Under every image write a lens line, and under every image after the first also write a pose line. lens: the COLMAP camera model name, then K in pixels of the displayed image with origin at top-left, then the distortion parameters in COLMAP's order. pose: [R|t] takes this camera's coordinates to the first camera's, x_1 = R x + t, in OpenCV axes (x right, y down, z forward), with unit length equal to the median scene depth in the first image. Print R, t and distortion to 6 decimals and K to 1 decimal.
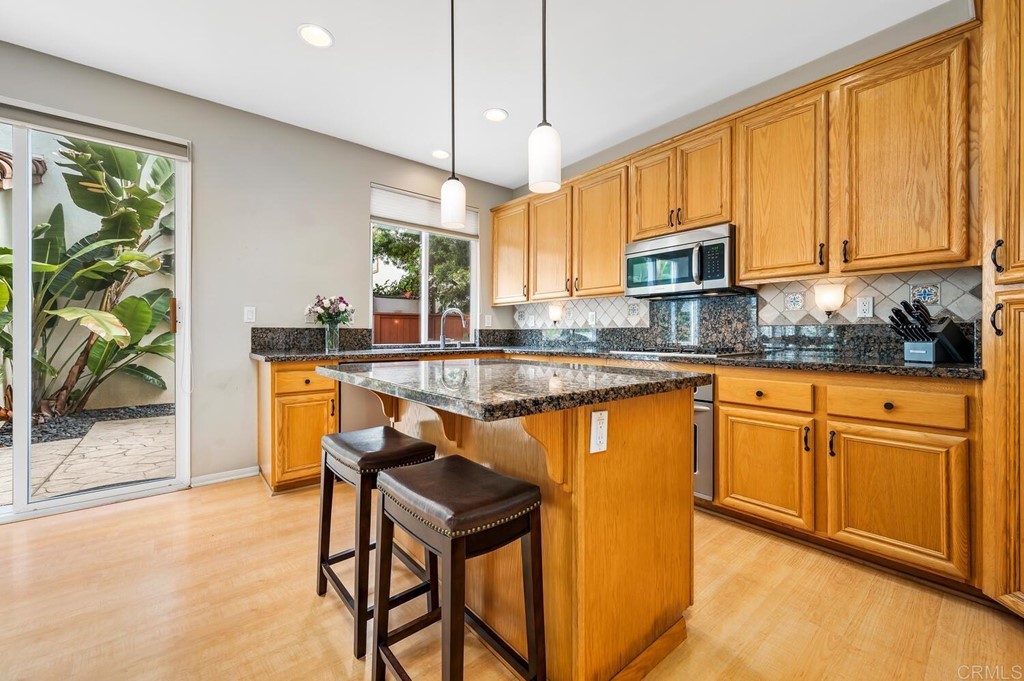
lens RADIAL K [[405.8, 0, 509.4], [0, 405.8, 334.3], [0, 0, 1]] dist [0.001554, 0.000211]
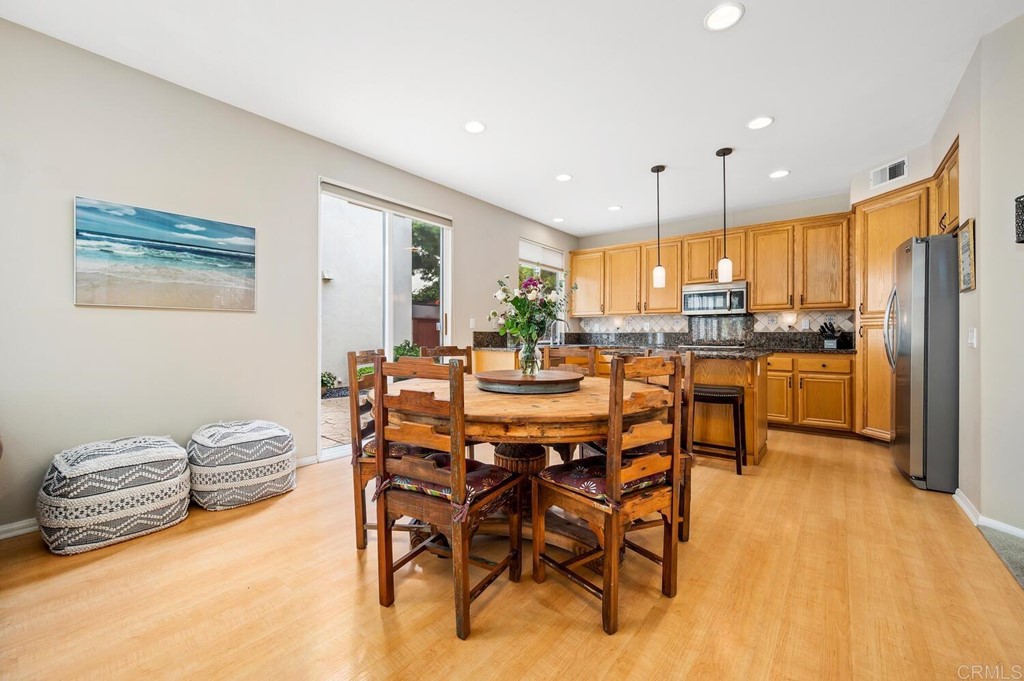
lens RADIAL K [[405.8, 0, 507.7], [0, 405.8, 336.4], [0, 0, 1]] dist [0.001554, 0.000211]
pose [[0.977810, 0.003797, 0.209461, -0.908681], [-0.003729, 0.999993, -0.000723, 0.004333], [-0.209462, -0.000074, 0.977817, -0.630034]]
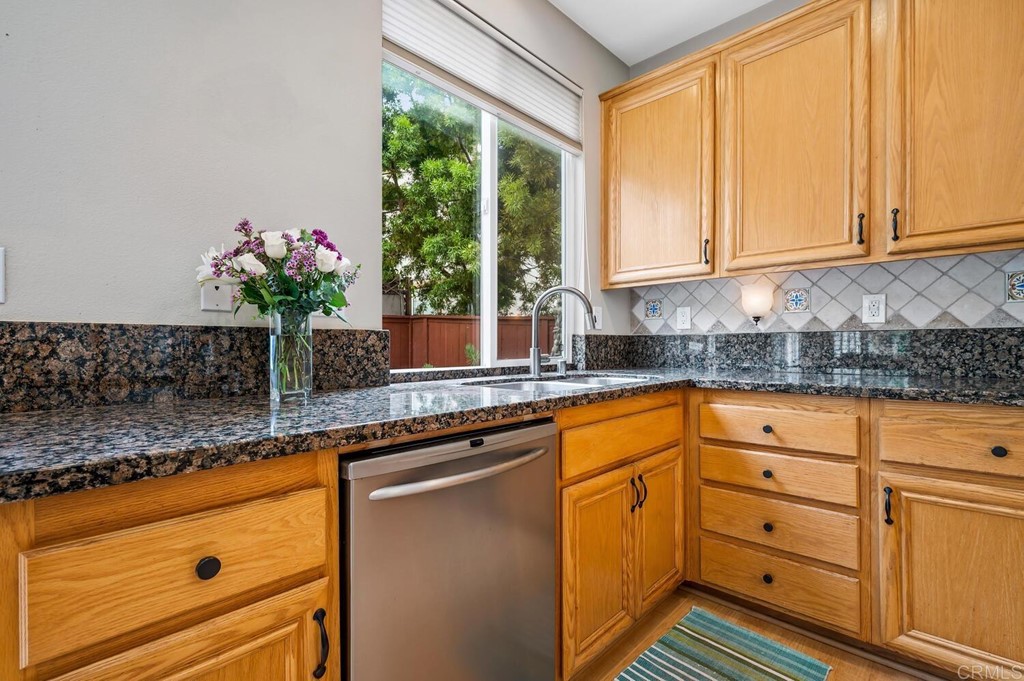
lens RADIAL K [[455.8, 0, 510.0], [0, 455.8, 348.8], [0, 0, 1]] dist [0.001346, 0.000162]
pose [[0.993512, -0.004977, 0.113618, -0.351355], [0.004095, 0.999960, 0.007987, 0.000324], [-0.113653, -0.007470, 0.993492, 0.714453]]
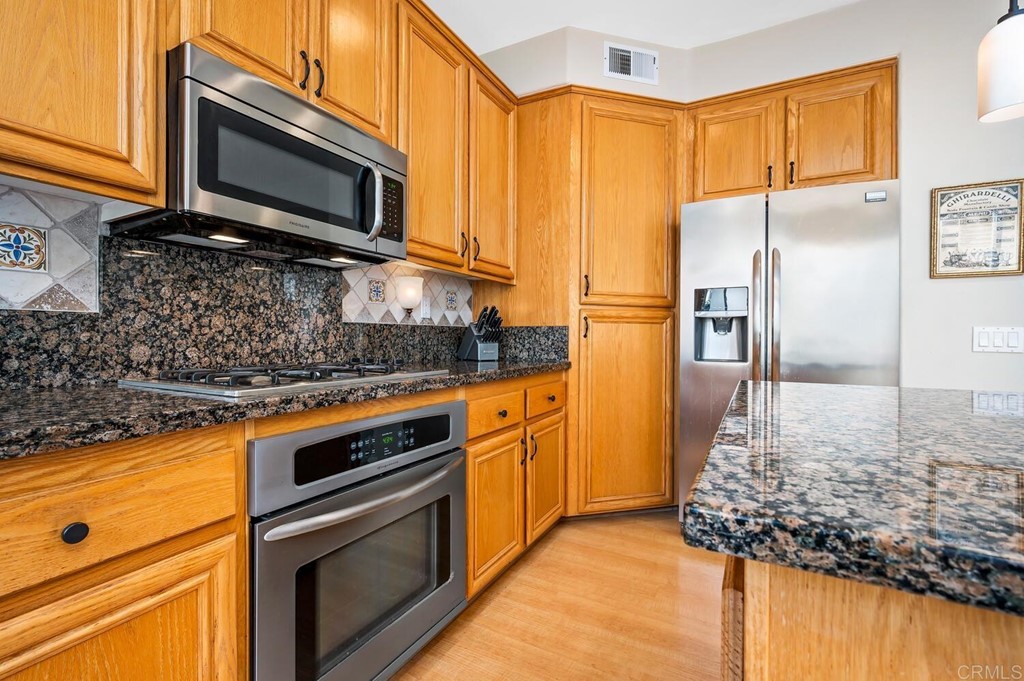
lens RADIAL K [[448.1, 0, 507.9], [0, 448.1, 336.2], [0, 0, 1]] dist [0.002723, -0.000014]
pose [[-0.372020, 0.003457, 0.928218, -0.130047], [-0.000467, 0.999992, -0.003911, 0.003203], [-0.928225, -0.001889, -0.372015, 0.981065]]
